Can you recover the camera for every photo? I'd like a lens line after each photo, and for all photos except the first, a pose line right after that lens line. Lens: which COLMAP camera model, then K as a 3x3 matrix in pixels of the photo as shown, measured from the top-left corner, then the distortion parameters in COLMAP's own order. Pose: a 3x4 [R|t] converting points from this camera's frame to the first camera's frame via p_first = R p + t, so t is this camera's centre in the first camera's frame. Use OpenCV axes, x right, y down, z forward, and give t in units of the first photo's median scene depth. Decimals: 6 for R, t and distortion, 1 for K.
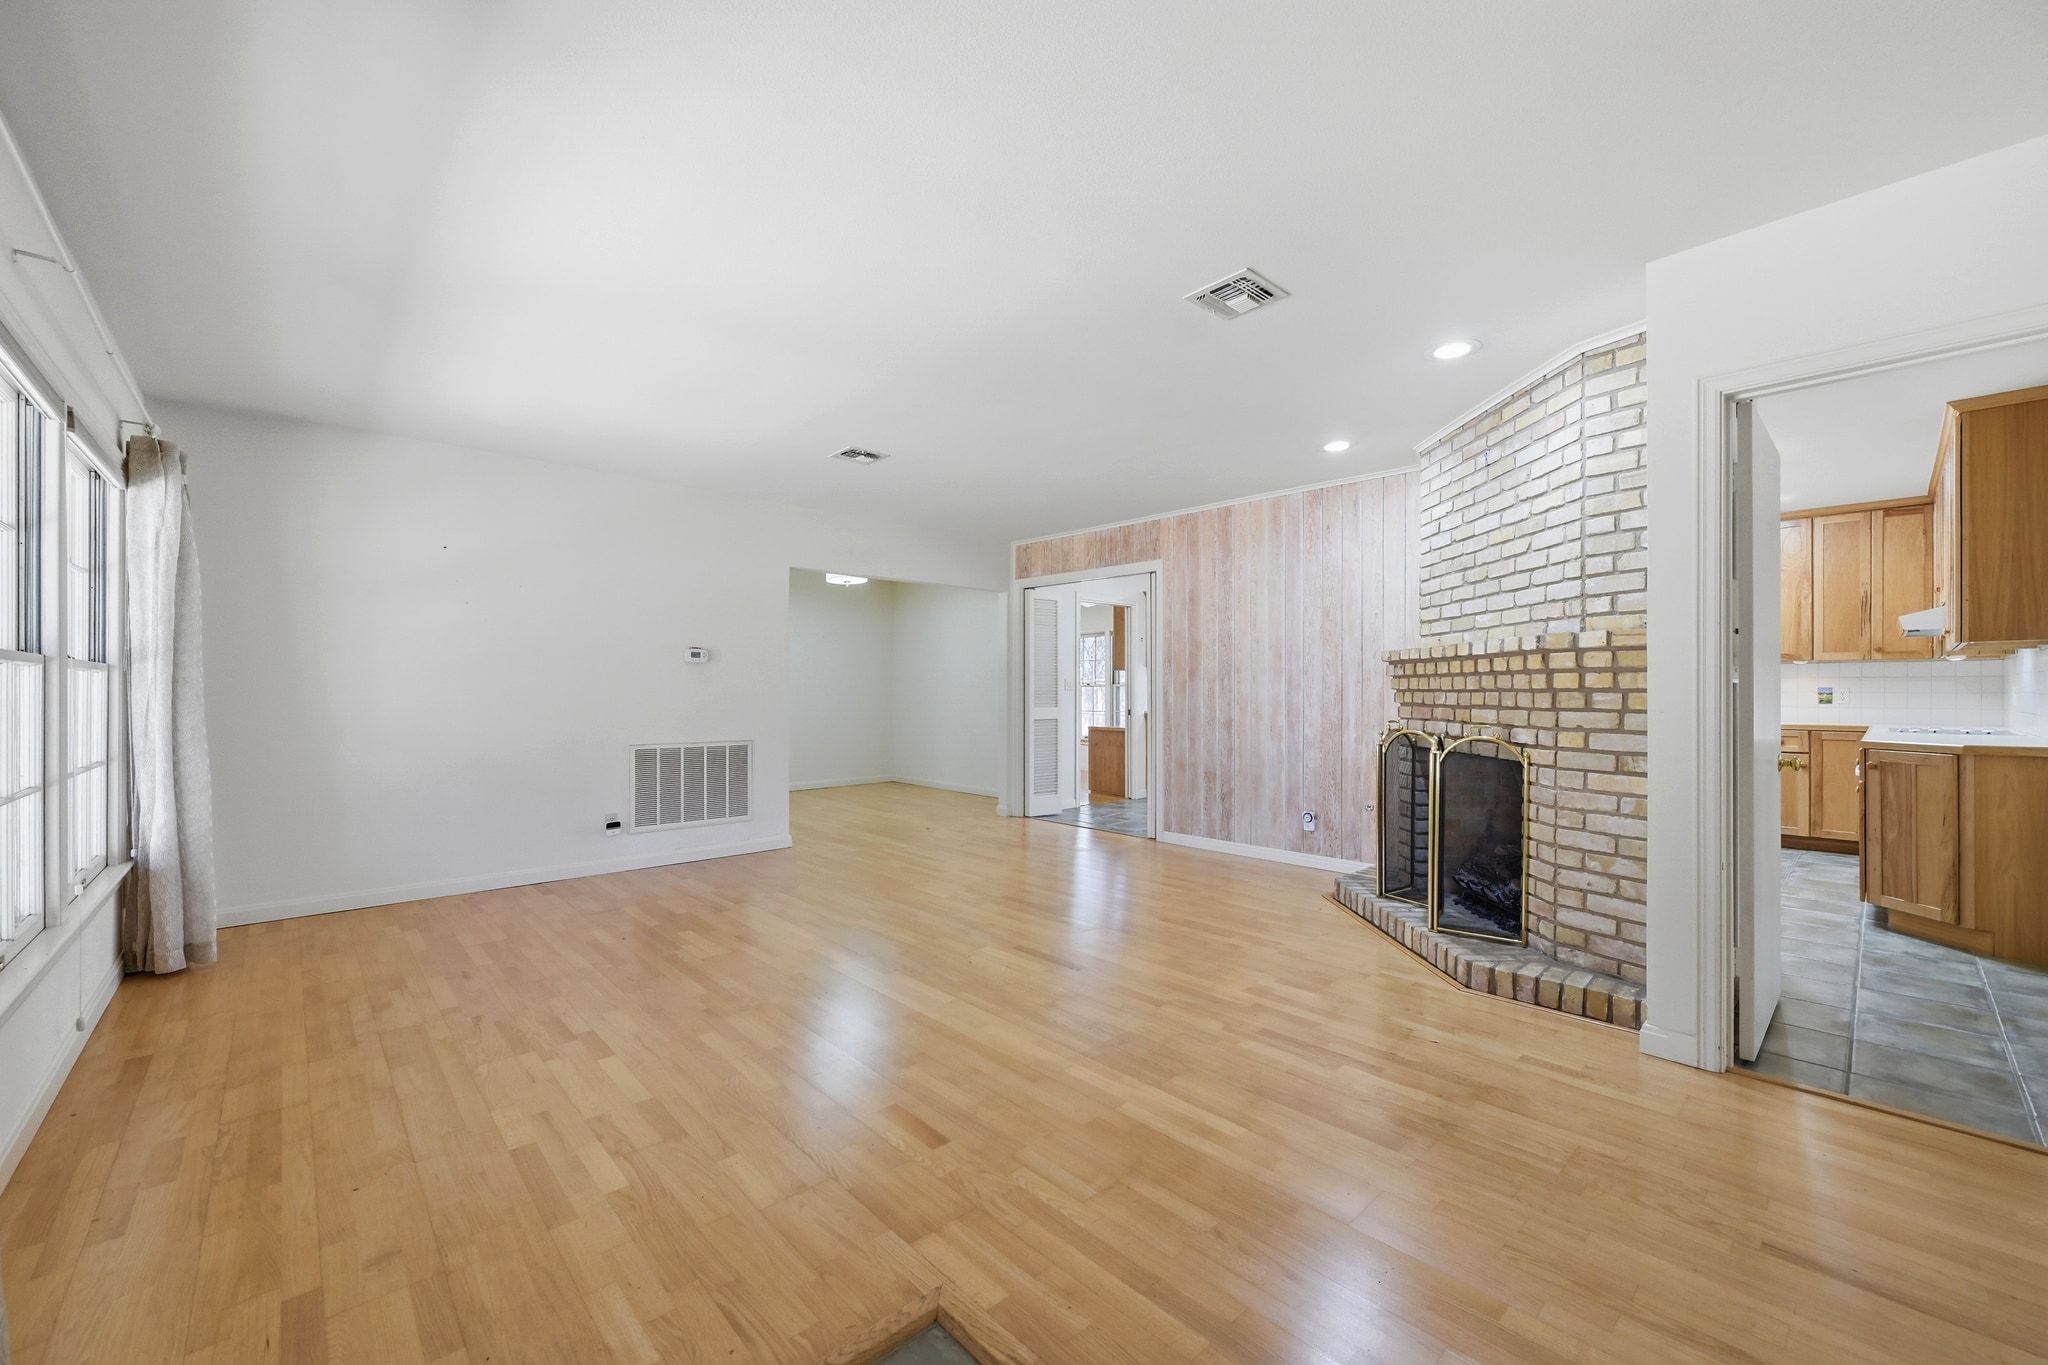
lens RADIAL K [[801.1, 0, 1017.6], [0, 801.1, 690.1], [0, 0, 1]] dist [-0.003167, 0.000094]
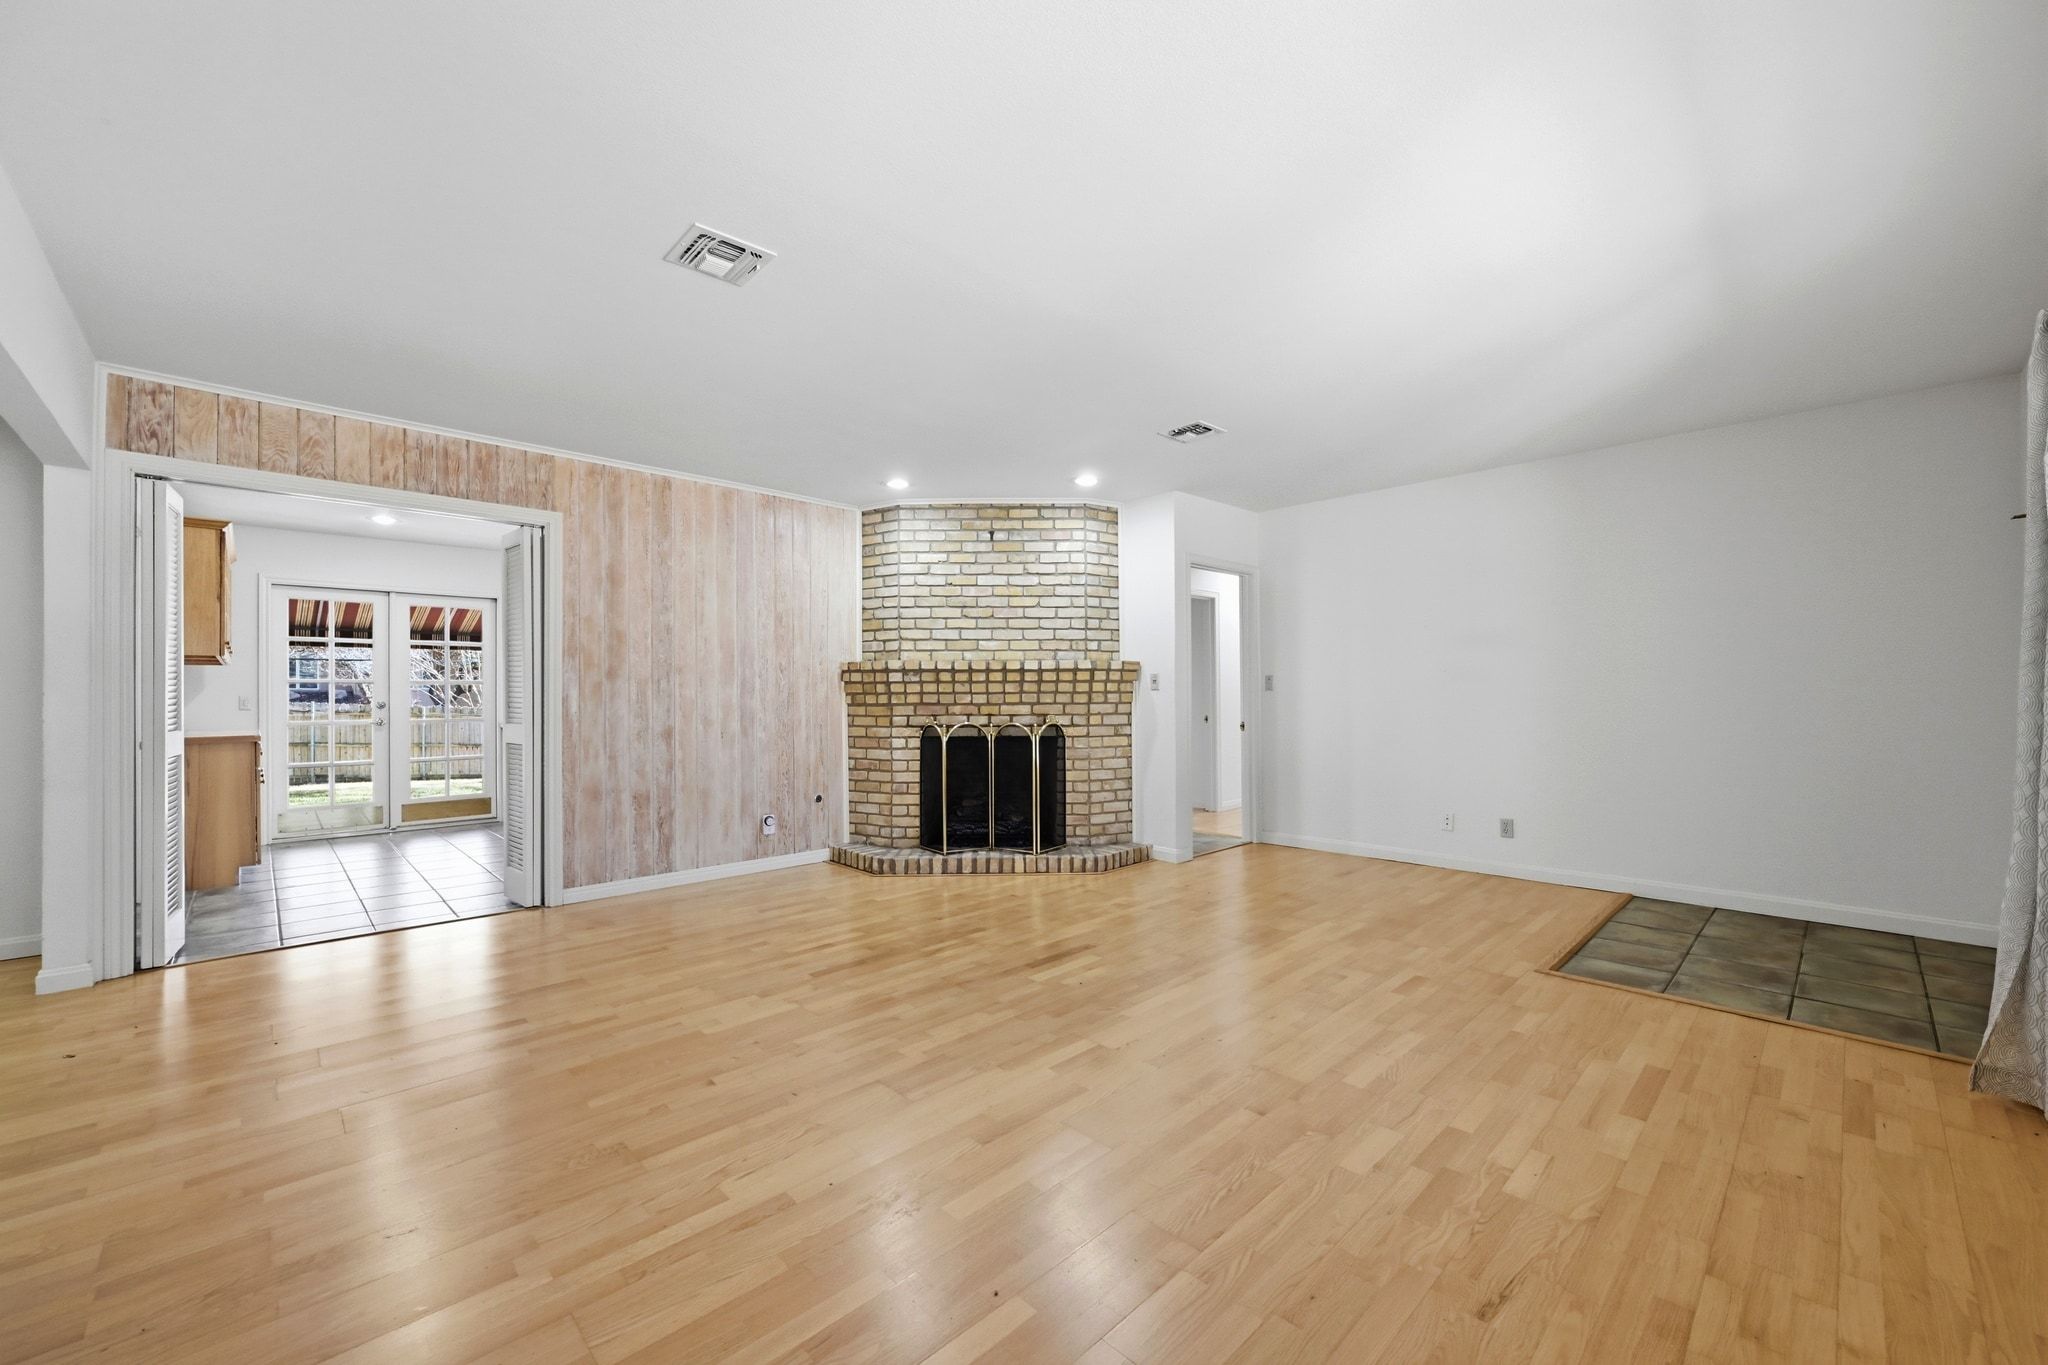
lens RADIAL K [[801.1, 0, 1017.6], [0, 801.1, 690.1], [0, 0, 1]] dist [-0.003167, 0.000094]
pose [[-0.018595, 0.005704, 0.999811, -0.974643], [0.004780, 0.999973, -0.005616, 0.004068], [-0.999816, 0.004675, -0.018622, 1.071500]]
